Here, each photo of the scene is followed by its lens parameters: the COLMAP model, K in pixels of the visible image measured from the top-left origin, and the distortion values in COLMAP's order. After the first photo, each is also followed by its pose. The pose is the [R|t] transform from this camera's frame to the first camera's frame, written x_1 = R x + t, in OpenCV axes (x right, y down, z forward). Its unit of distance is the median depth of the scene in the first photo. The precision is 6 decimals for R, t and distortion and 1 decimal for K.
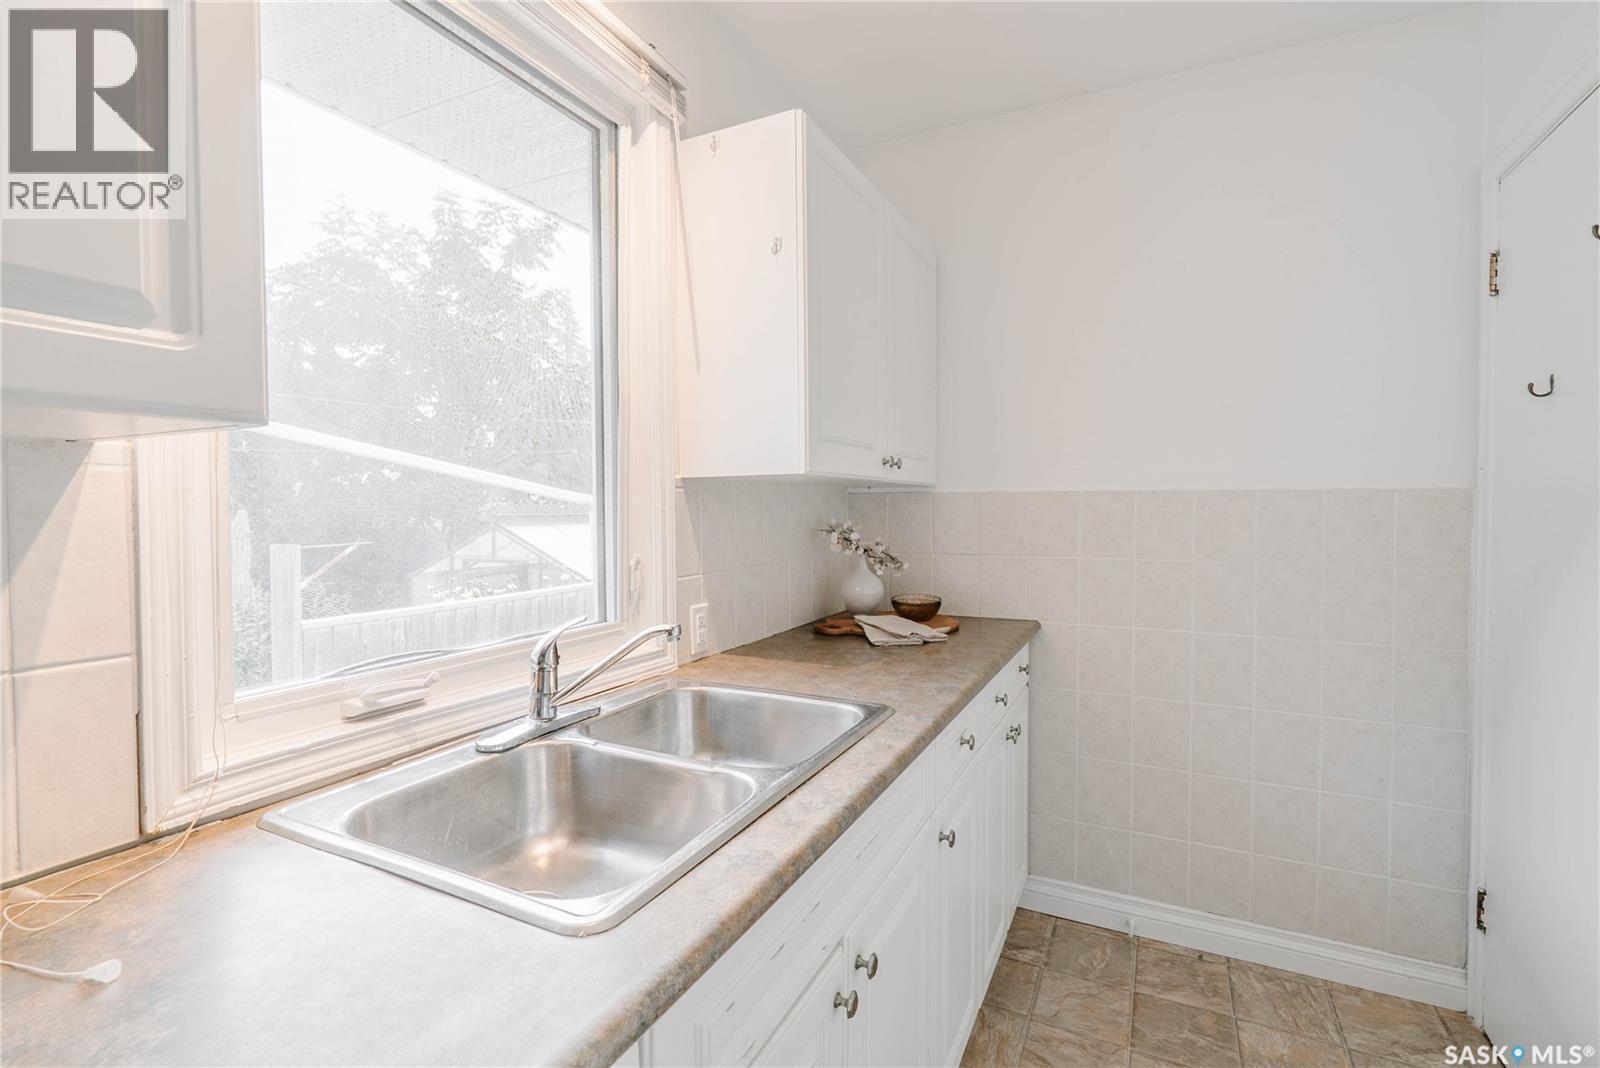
lens RADIAL K [[727.7, 0, 806.3], [0, 727.7, 526.2], [0, 0, 1]] dist [-0.009367, 0.002792]
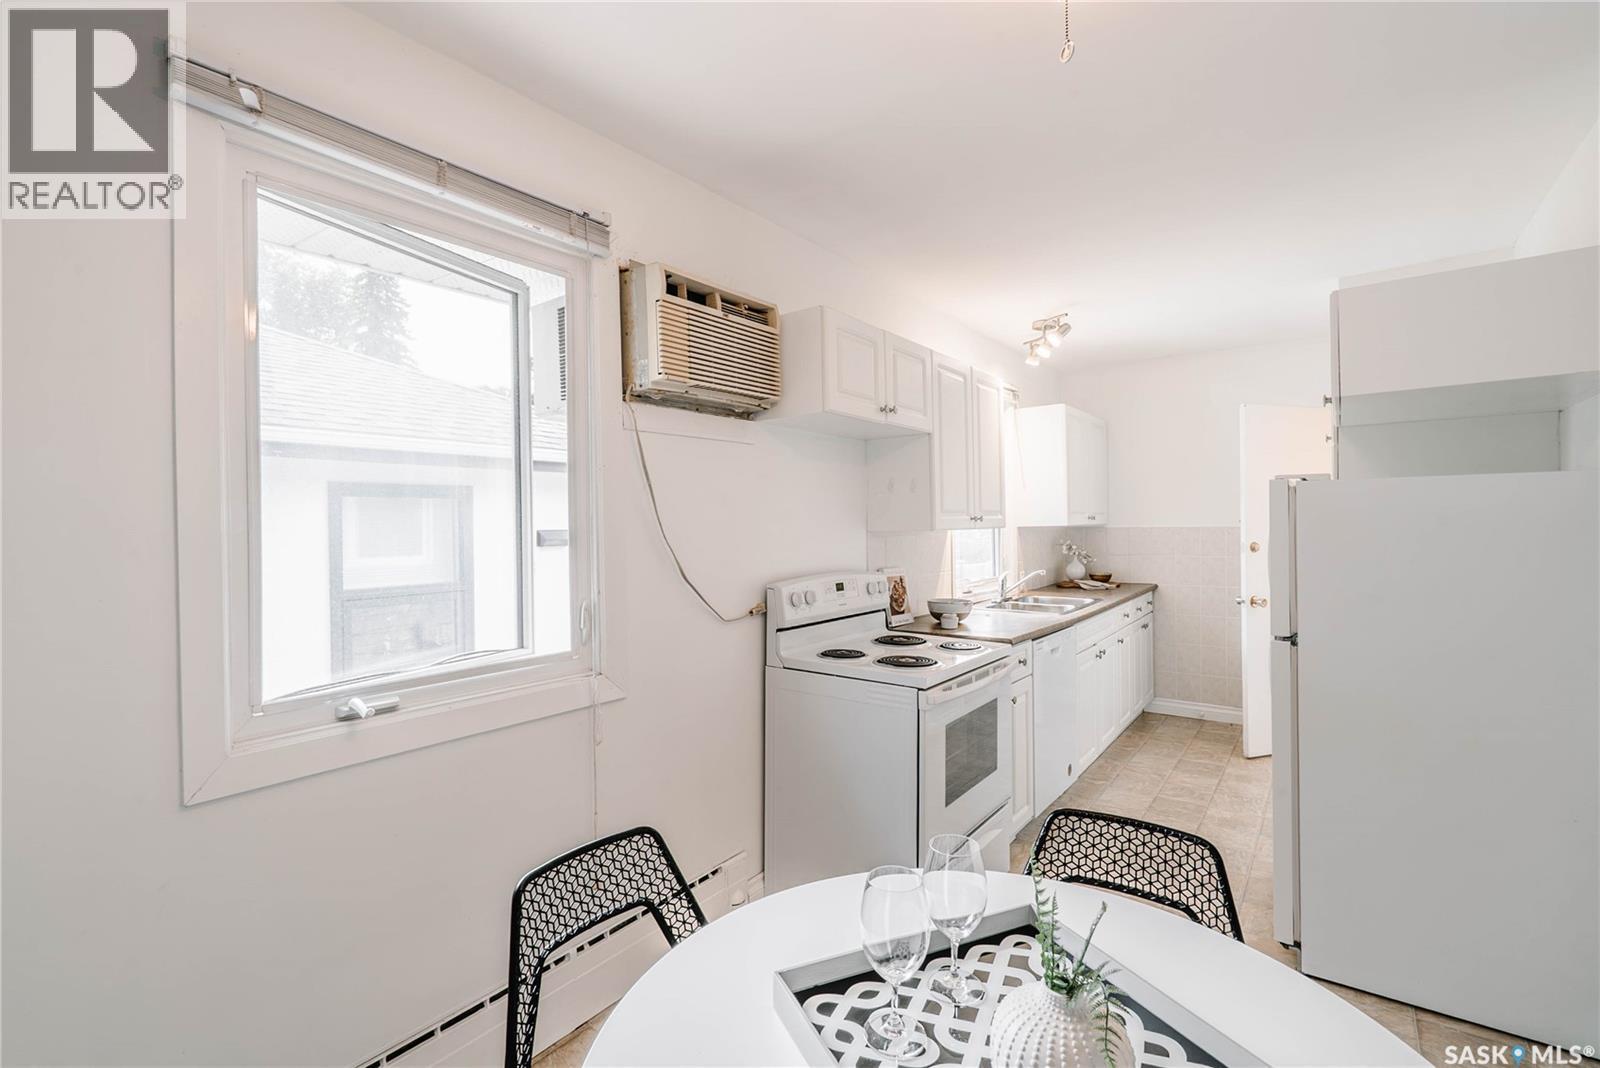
lens RADIAL K [[727.7, 0, 790.3], [0, 727.7, 530.1], [0, 0, 1]] dist [-0.009367, 0.002792]
pose [[0.982367, -0.011012, -0.186639, -0.429650], [0.008324, 0.999850, -0.015181, -0.013932], [0.186778, 0.013360, 0.982311, -1.633235]]
